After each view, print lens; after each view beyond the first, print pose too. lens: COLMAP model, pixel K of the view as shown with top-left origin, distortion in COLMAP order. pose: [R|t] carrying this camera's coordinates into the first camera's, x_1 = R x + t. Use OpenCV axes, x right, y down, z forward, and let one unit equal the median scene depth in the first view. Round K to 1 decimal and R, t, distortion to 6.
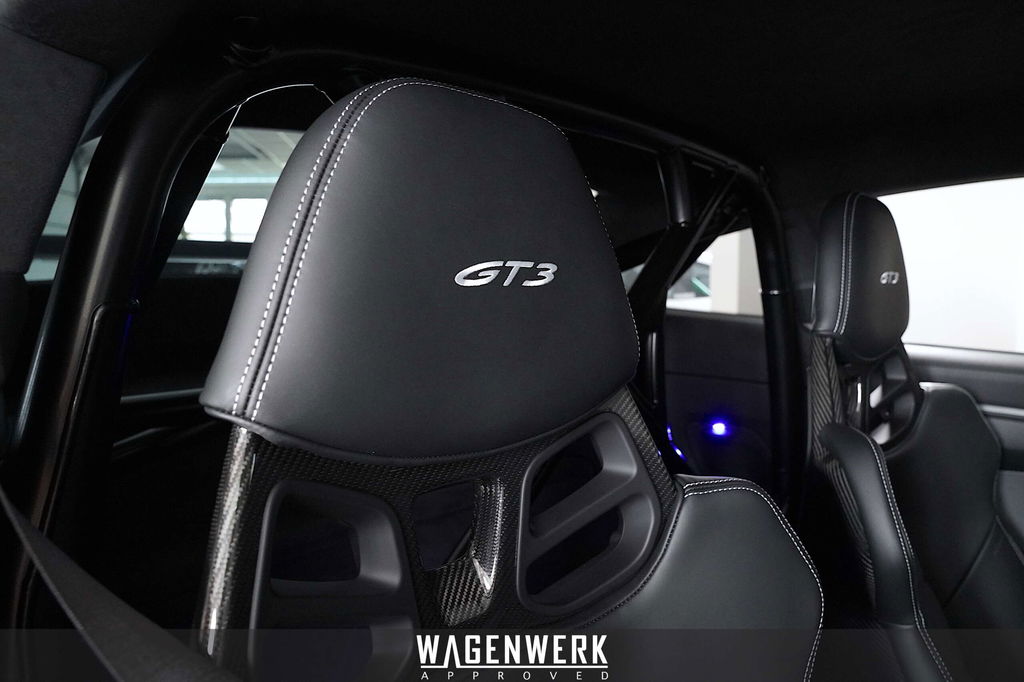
lens RADIAL K [[708.2, 0, 512.0], [0, 708.2, 341.0], [0, 0, 1]] dist [-0.002146, 0.000378]
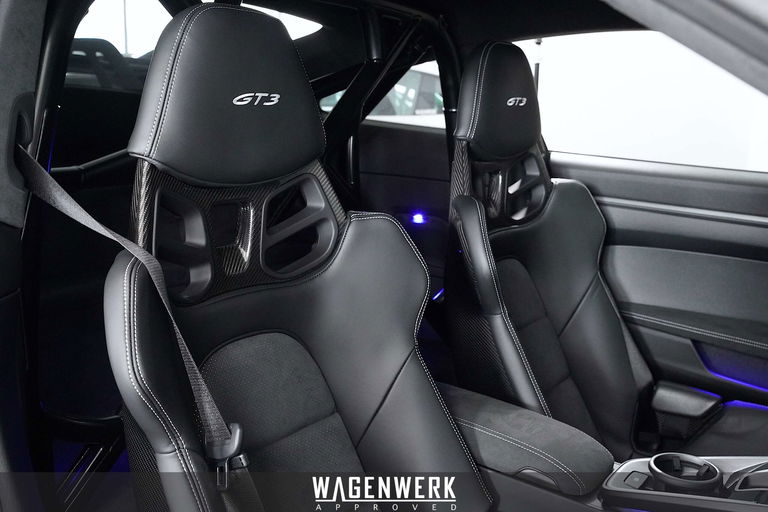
lens RADIAL K [[962.1, 0, 384.0], [0, 962.1, 256.0], [0, 0, 1]] dist [0.126428, 0.023176]
pose [[0.989540, -0.001467, 0.144249, -0.035160], [-0.011176, 0.996163, 0.086803, 0.090540], [-0.143823, -0.087507, 0.985727, -1.501516]]
